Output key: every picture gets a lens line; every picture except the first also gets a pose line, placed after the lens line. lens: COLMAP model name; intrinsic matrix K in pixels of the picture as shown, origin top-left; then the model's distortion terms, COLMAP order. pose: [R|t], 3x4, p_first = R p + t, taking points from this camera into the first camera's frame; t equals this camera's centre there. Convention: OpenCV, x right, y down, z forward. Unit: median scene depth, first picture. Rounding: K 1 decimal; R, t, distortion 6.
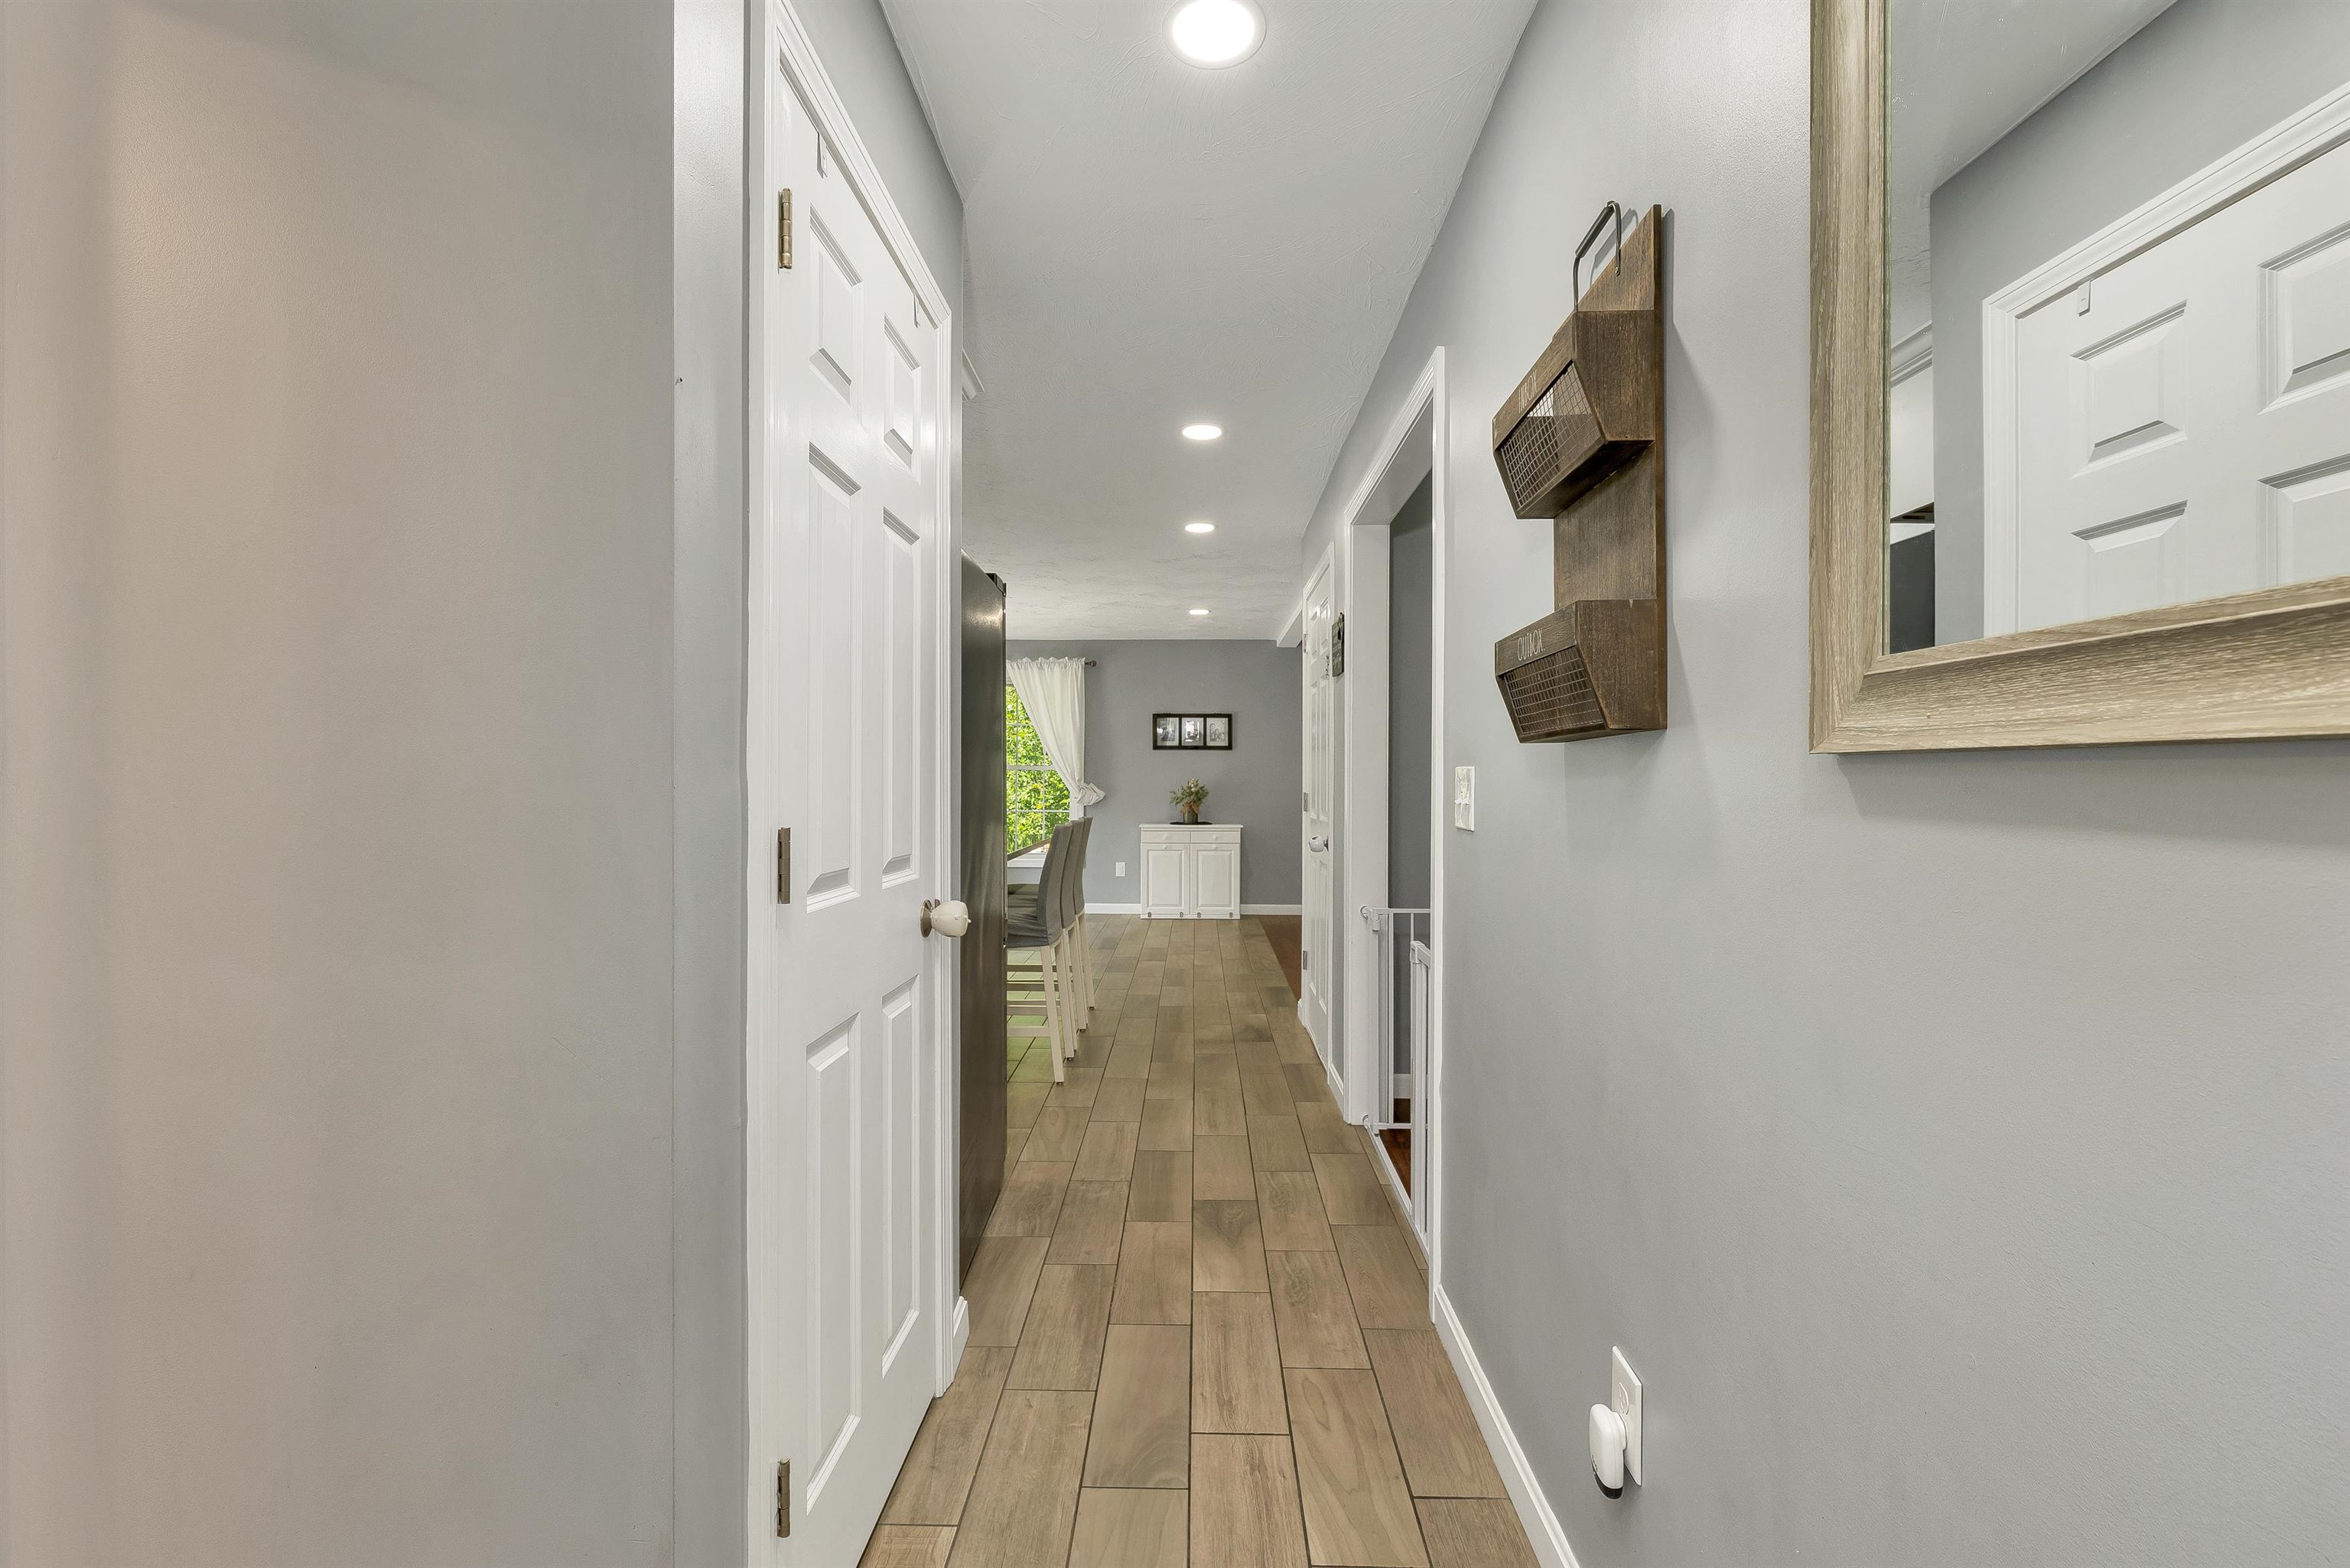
lens RADIAL K [[984.2, 0, 1159.3], [0, 984.2, 774.2], [0, 0, 1]] dist [-0.000375, -0.000040]
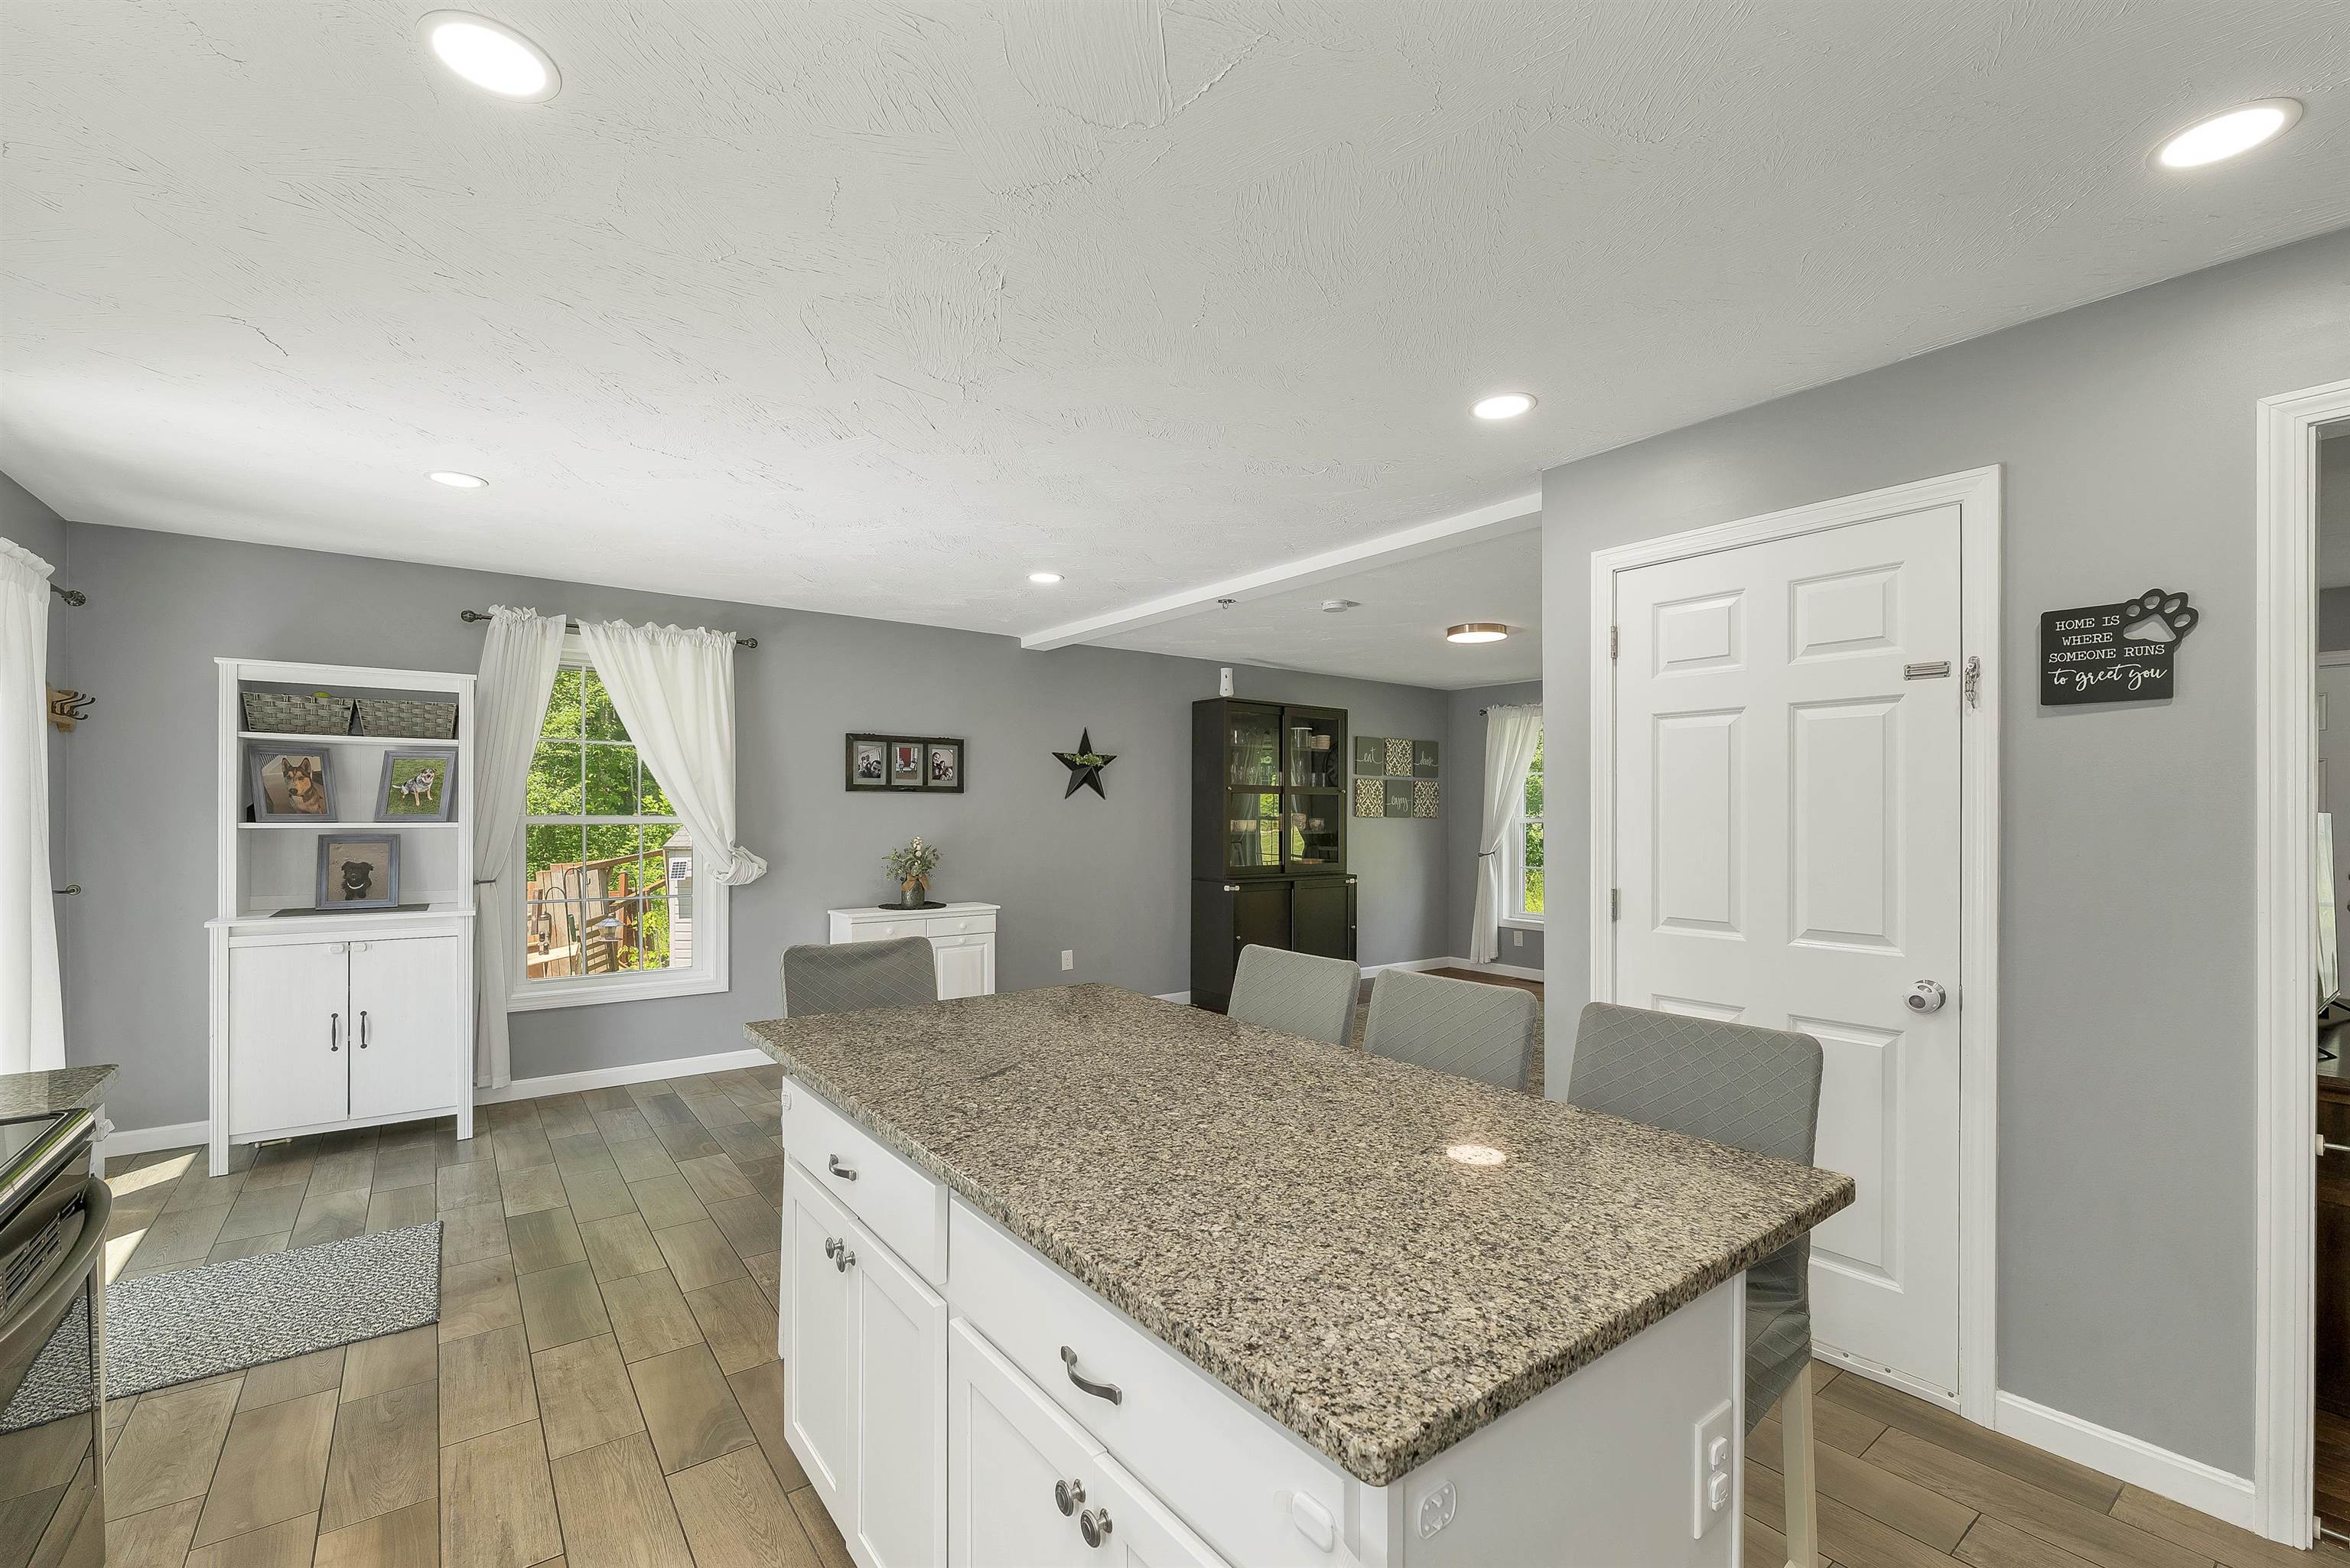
lens RADIAL K [[984.2, 0, 1157.7], [0, 984.2, 833.3], [0, 0, 1]] dist [-0.000375, -0.000040]
pose [[0.789614, -0.019220, 0.613303, -0.236652], [-0.004591, 0.999296, 0.037226, -0.022852], [-0.613587, -0.032210, 0.788970, 0.389789]]
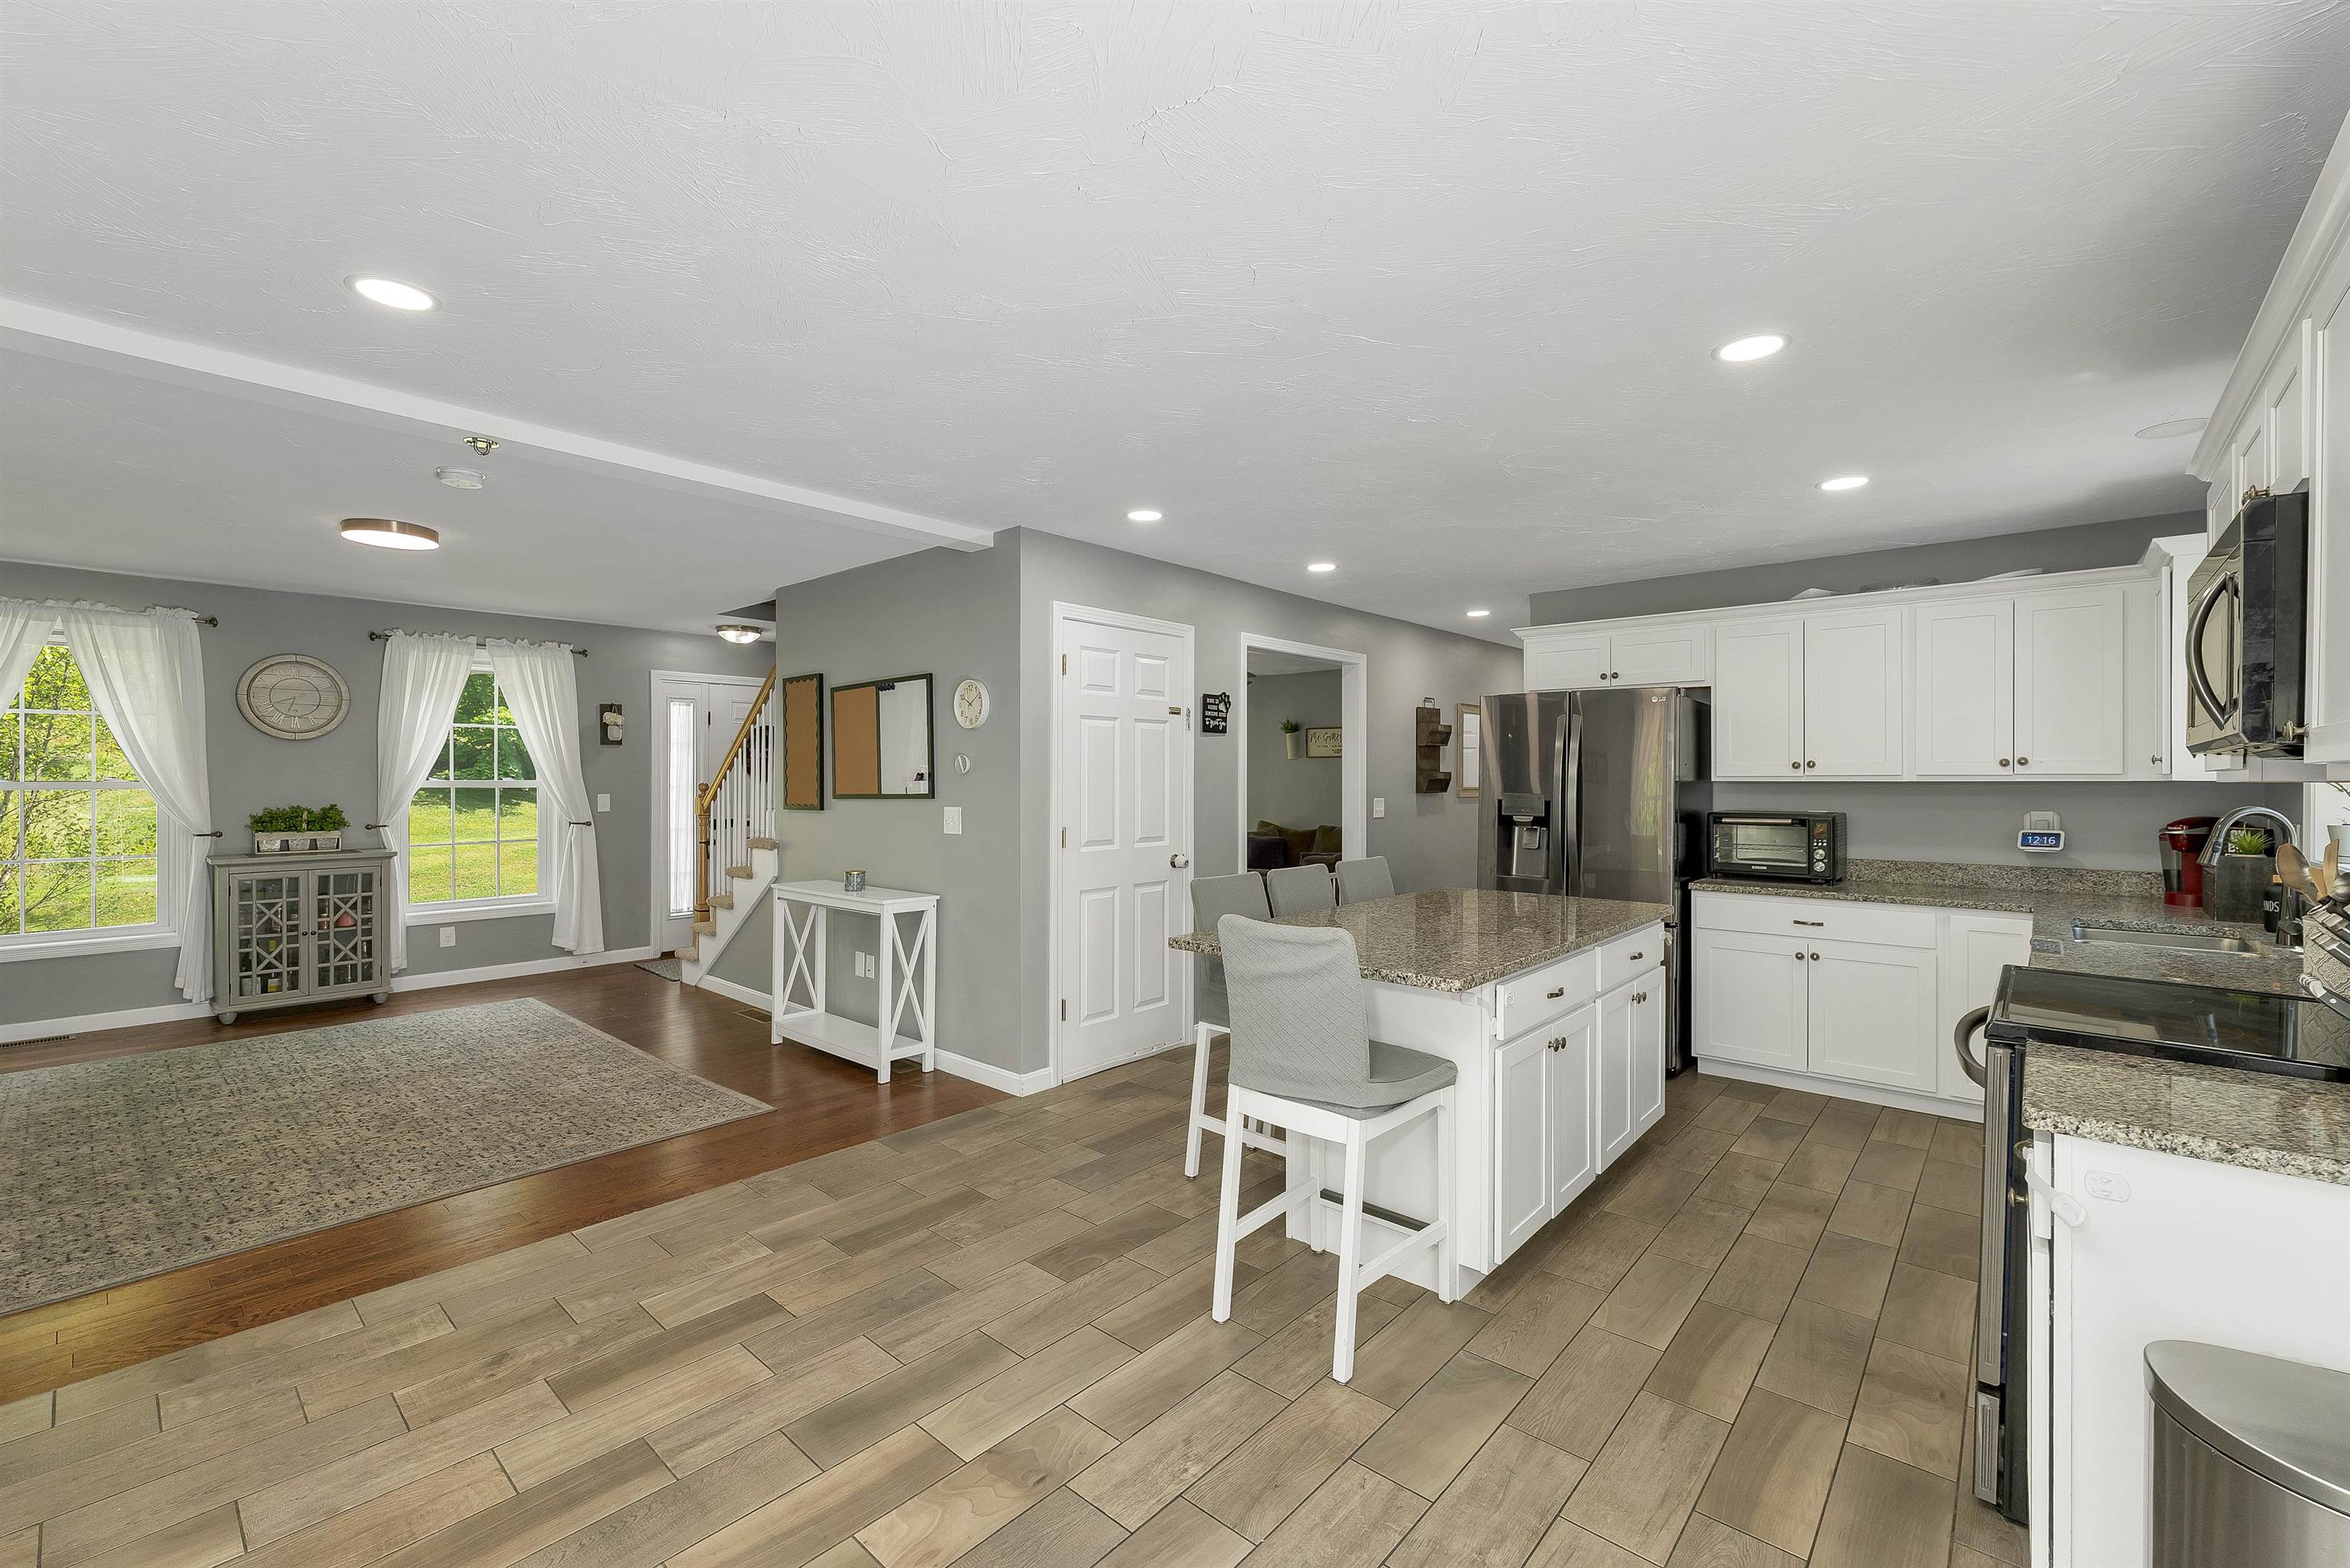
lens RADIAL K [[984.2, 0, 1180.2], [0, 984.2, 782.1], [0, 0, 1]] dist [-0.000375, -0.000040]
pose [[-0.767788, -0.015007, 0.640528, -0.285704], [-0.018193, 0.999833, 0.001618, -0.016559], [-0.640446, -0.010410, -0.767933, 0.966550]]
